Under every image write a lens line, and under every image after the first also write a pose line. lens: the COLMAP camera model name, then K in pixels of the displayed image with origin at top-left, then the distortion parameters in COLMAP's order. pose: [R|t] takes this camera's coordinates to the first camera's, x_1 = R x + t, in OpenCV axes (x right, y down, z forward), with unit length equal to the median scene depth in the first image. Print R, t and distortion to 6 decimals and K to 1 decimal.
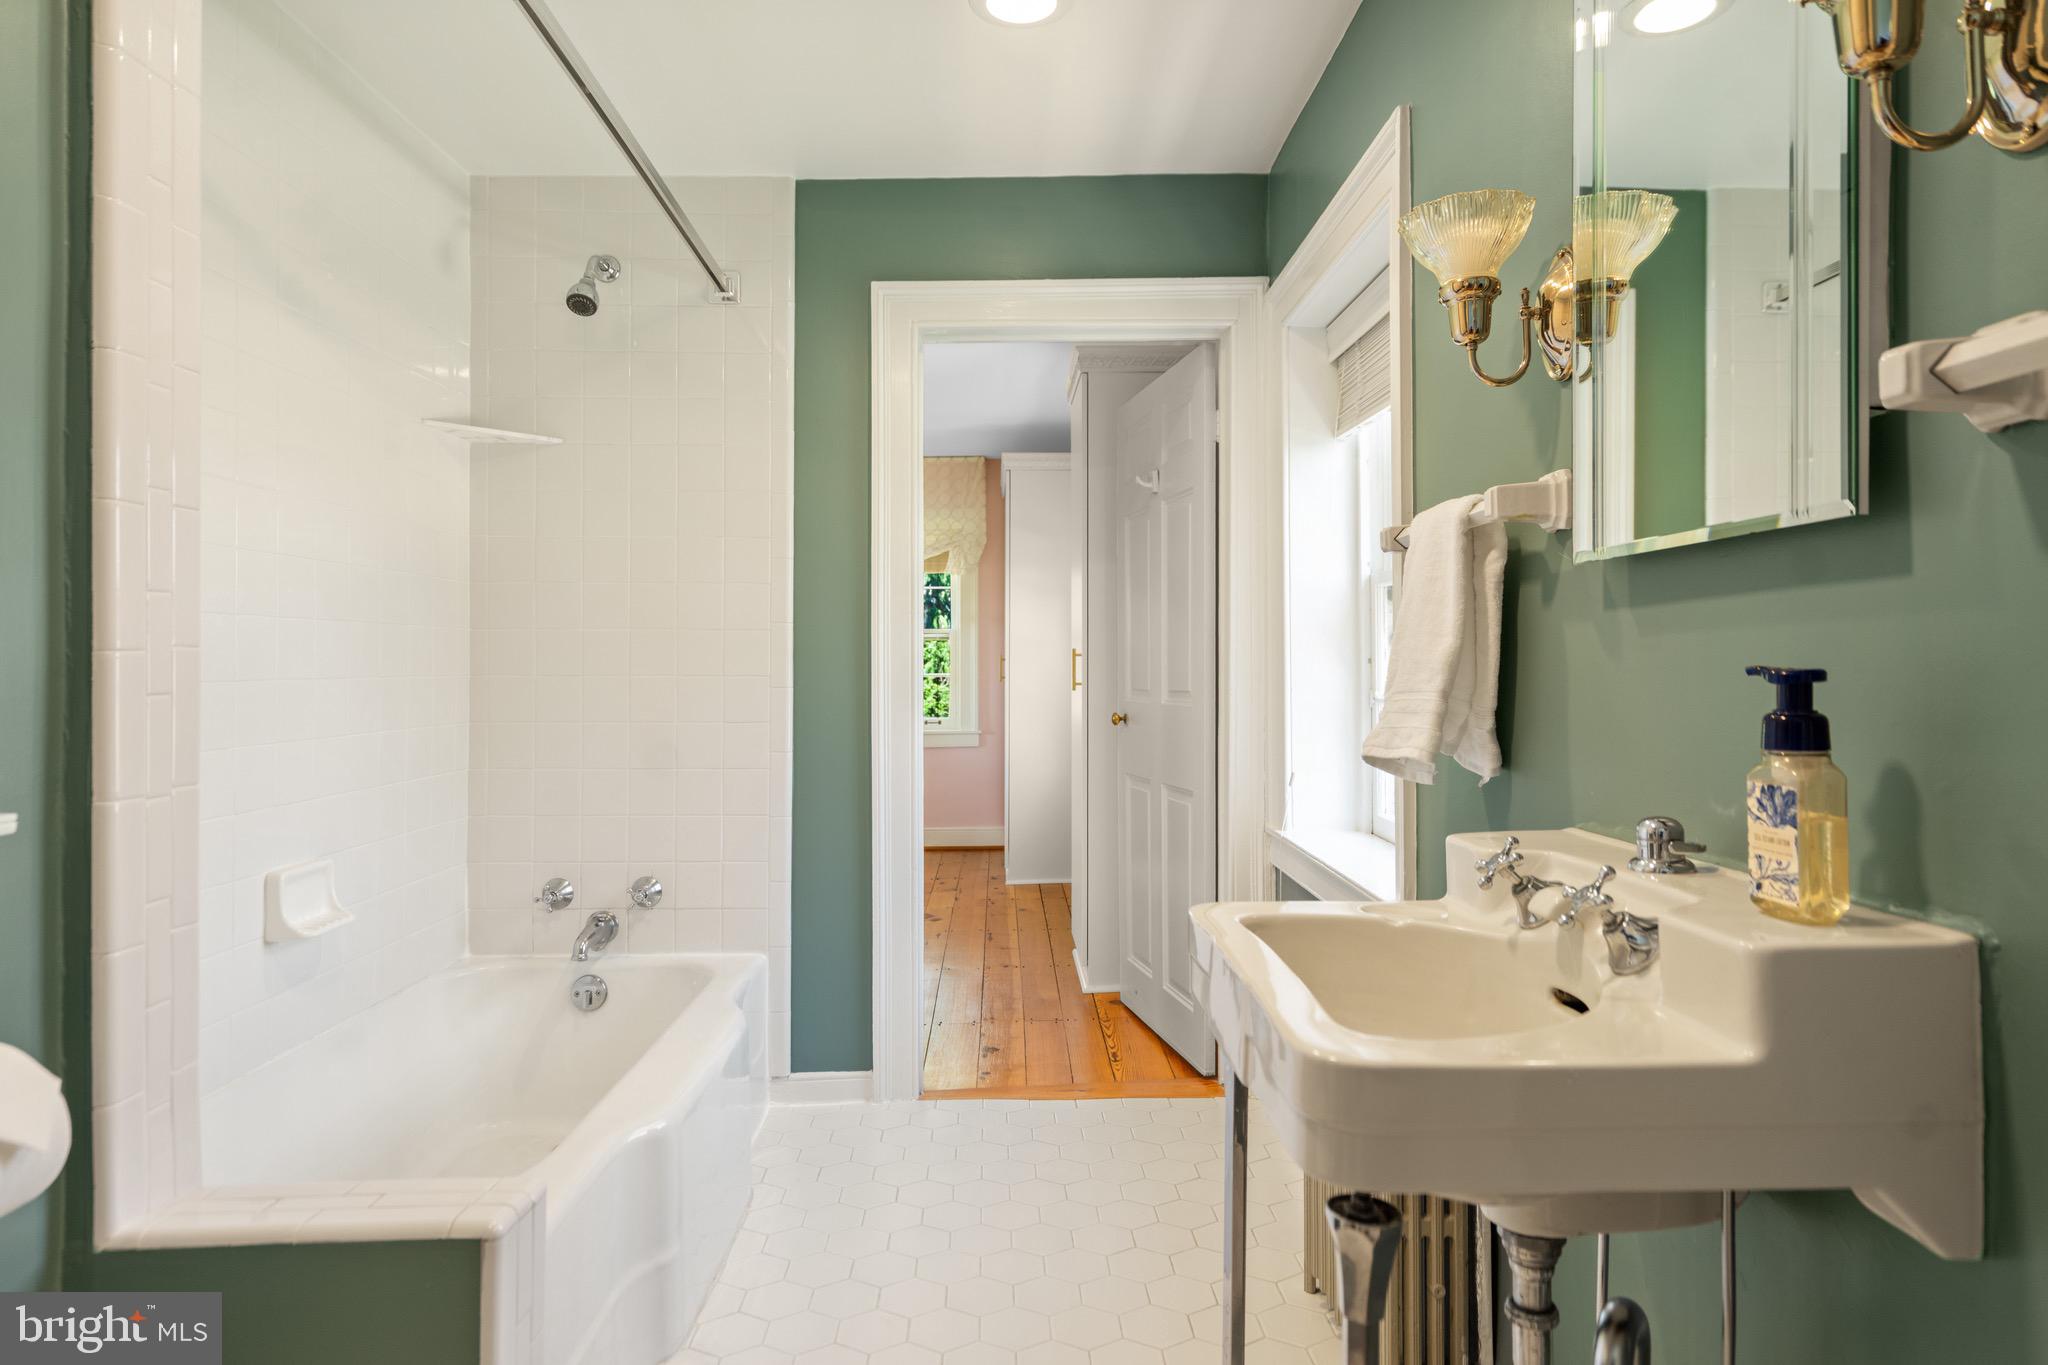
lens RADIAL K [[1126.9, 0, 1024.0], [0, 1126.9, 682.5], [0, 0, 1]] dist [0.001179, 0.000105]
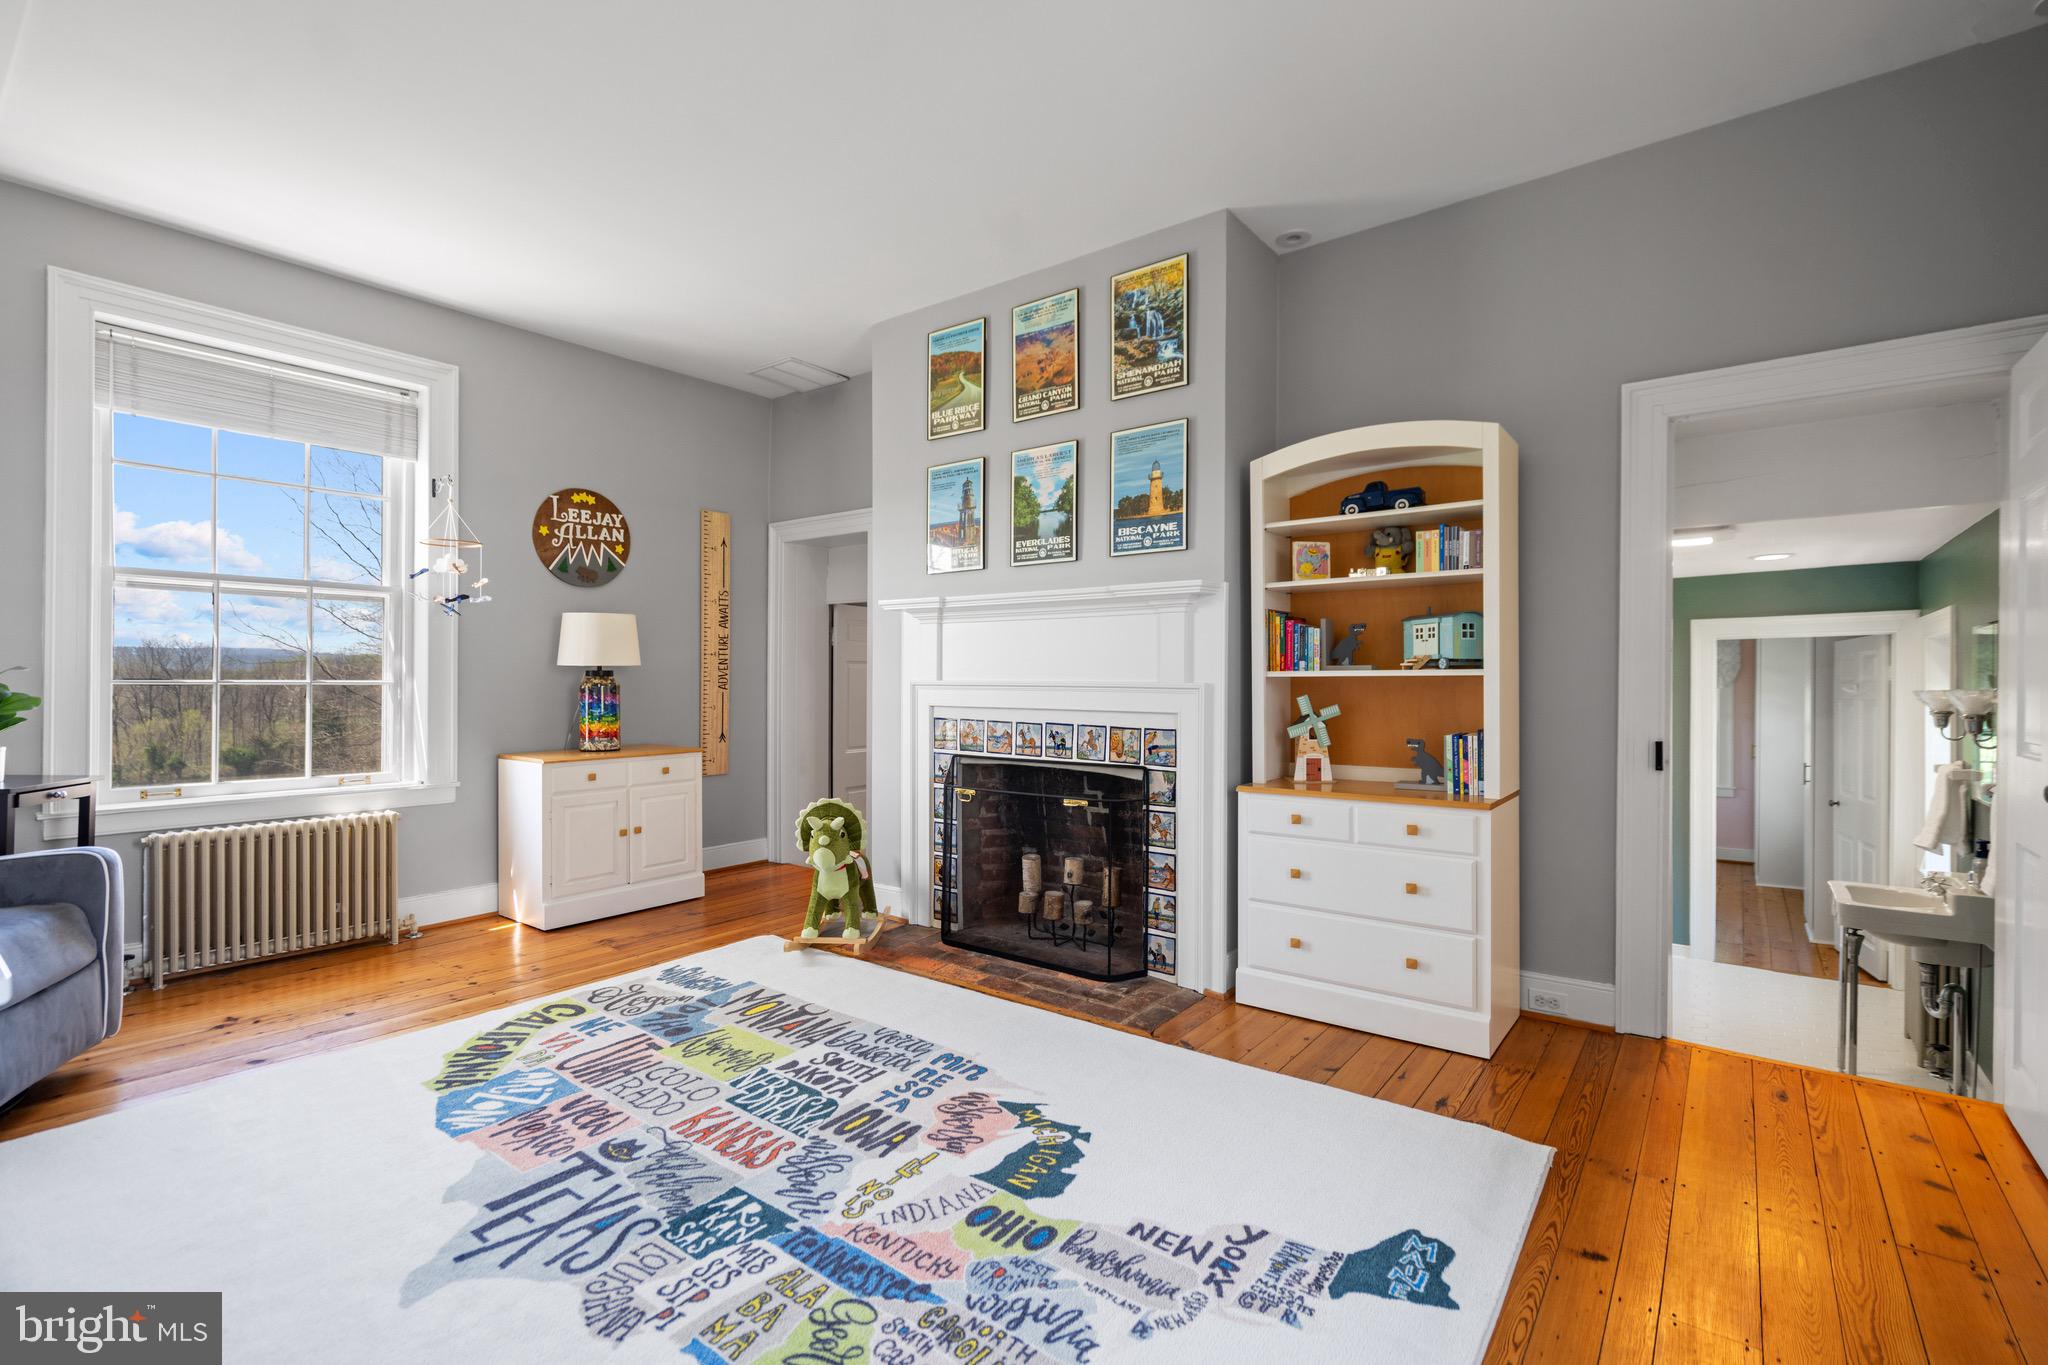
lens RADIAL K [[925.4, 0, 1011.8], [0, 925.4, 687.7], [0, 0, 1]] dist [-0.000385, 0.001415]
pose [[0.773477, 0.004852, -0.633806, -0.001711], [-0.008069, 0.999965, -0.002193, -0.136975], [0.633773, 0.006811, 0.773489, -1.027320]]
